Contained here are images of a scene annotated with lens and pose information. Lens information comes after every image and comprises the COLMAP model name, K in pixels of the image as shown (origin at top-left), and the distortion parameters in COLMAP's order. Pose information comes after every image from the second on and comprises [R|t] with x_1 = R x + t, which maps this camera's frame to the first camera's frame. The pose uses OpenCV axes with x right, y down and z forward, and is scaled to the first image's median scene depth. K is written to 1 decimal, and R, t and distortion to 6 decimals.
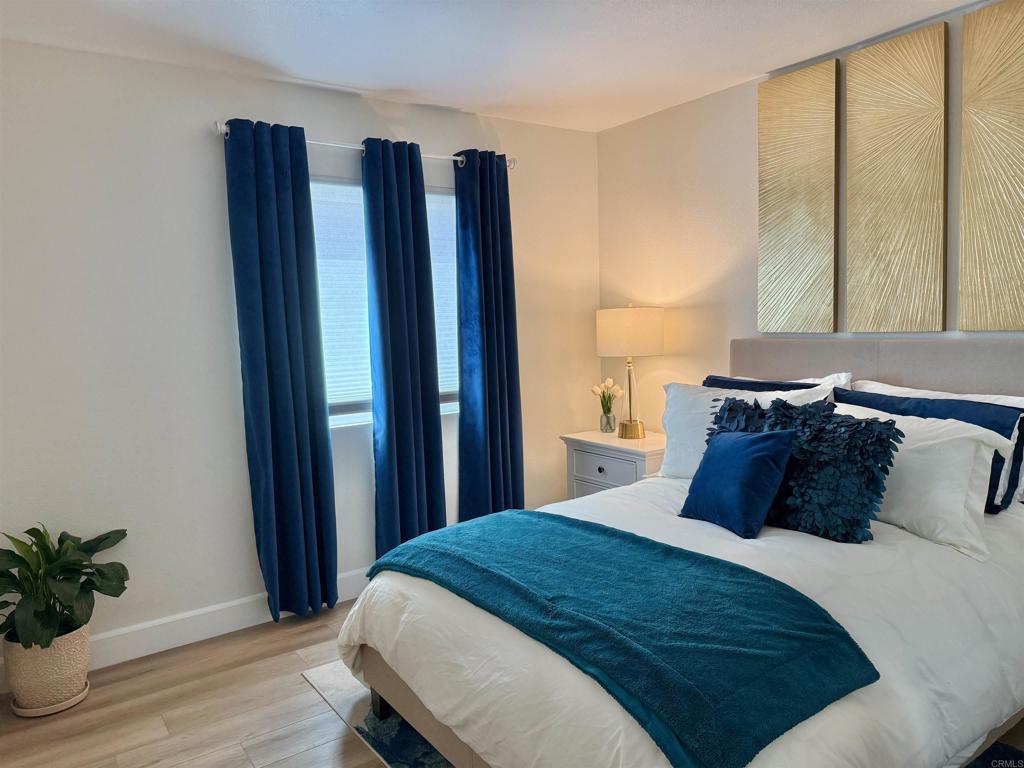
lens RADIAL K [[716.0, 0, 507.3], [0, 716.0, 388.5], [0, 0, 1]] dist [0.122518, -0.194427]
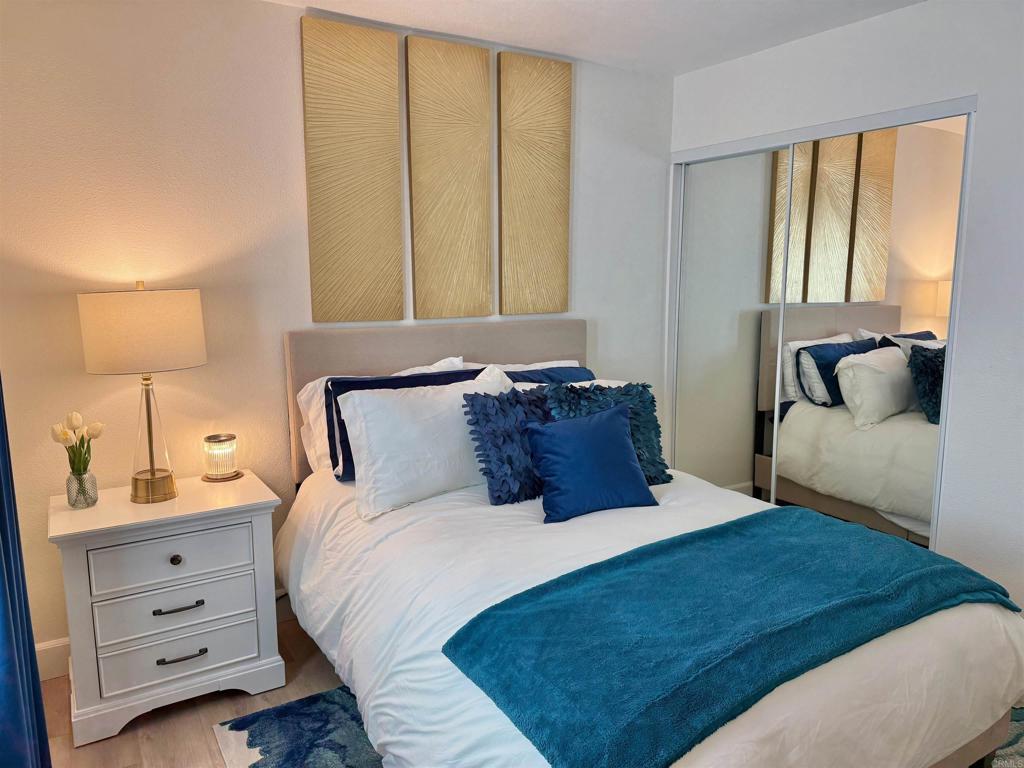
lens RADIAL K [[716.0, 0, 507.3], [0, 716.0, 388.5], [0, 0, 1]] dist [0.122518, -0.194427]
pose [[0.045627, -0.116222, 0.992175, -0.627274], [0.100531, 0.988701, 0.111192, -0.095982], [-0.993887, 0.094671, 0.056796, 0.963396]]
